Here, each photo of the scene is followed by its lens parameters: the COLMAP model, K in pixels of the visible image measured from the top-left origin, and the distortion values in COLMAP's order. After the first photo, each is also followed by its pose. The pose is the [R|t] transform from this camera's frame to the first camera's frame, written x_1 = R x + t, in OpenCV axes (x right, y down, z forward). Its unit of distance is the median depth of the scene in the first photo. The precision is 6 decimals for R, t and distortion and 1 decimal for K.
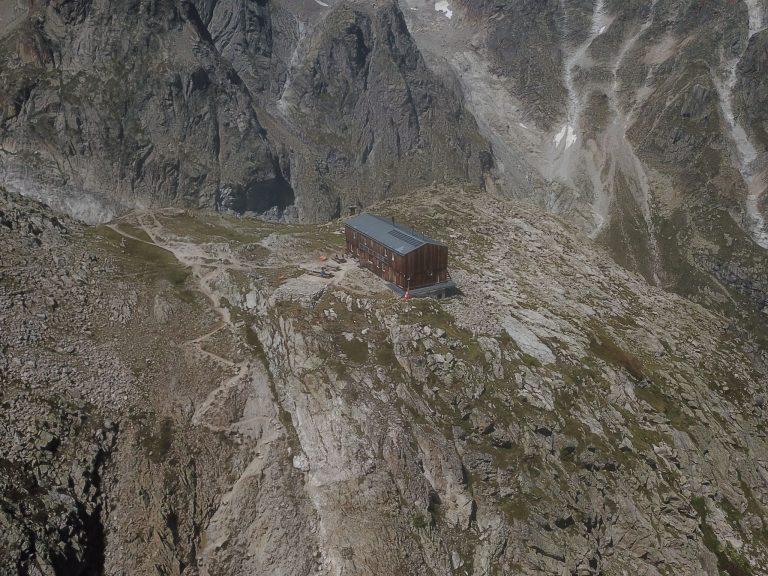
lens RADIAL K [[584.3, 0, 390.4], [0, 584.3, 283.5], [0, 0, 1]] dist [0.012454, 0.005807]
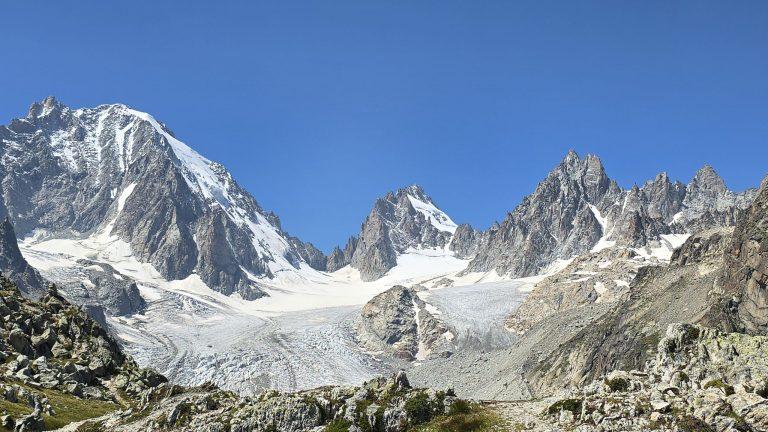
lens RADIAL K [[1011.2, 0, 392.9], [0, 1011.2, 204.4], [0, 0, 1]] dist [0.216812, -0.762945]
pose [[0.660272, -0.132736, -0.739204, -0.014106], [-0.270216, 0.876356, -0.398727, -0.003509], [0.700731, 0.463012, 0.542766, 0.113604]]
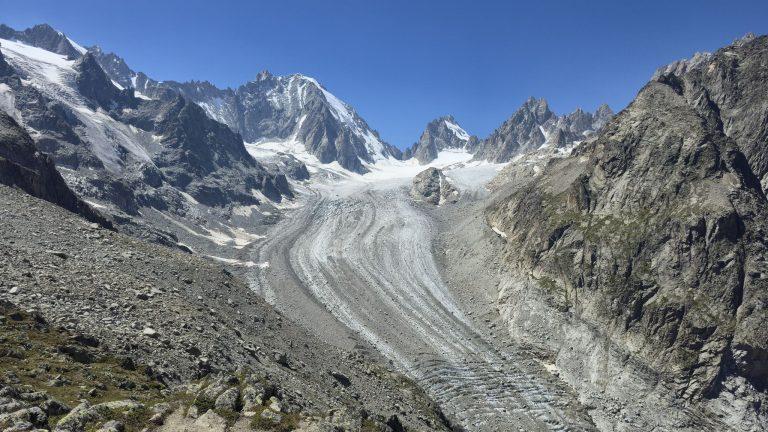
lens RADIAL K [[502.6, 0, 385.2], [0, 502.6, 217.9], [0, 0, 1]] dist [0.088073, -0.085441]
pose [[0.573881, 0.015943, -0.818783, 0.018109], [-0.314658, 0.927357, -0.202485, -0.032839], [0.756076, 0.373839, 0.537209, 0.180955]]
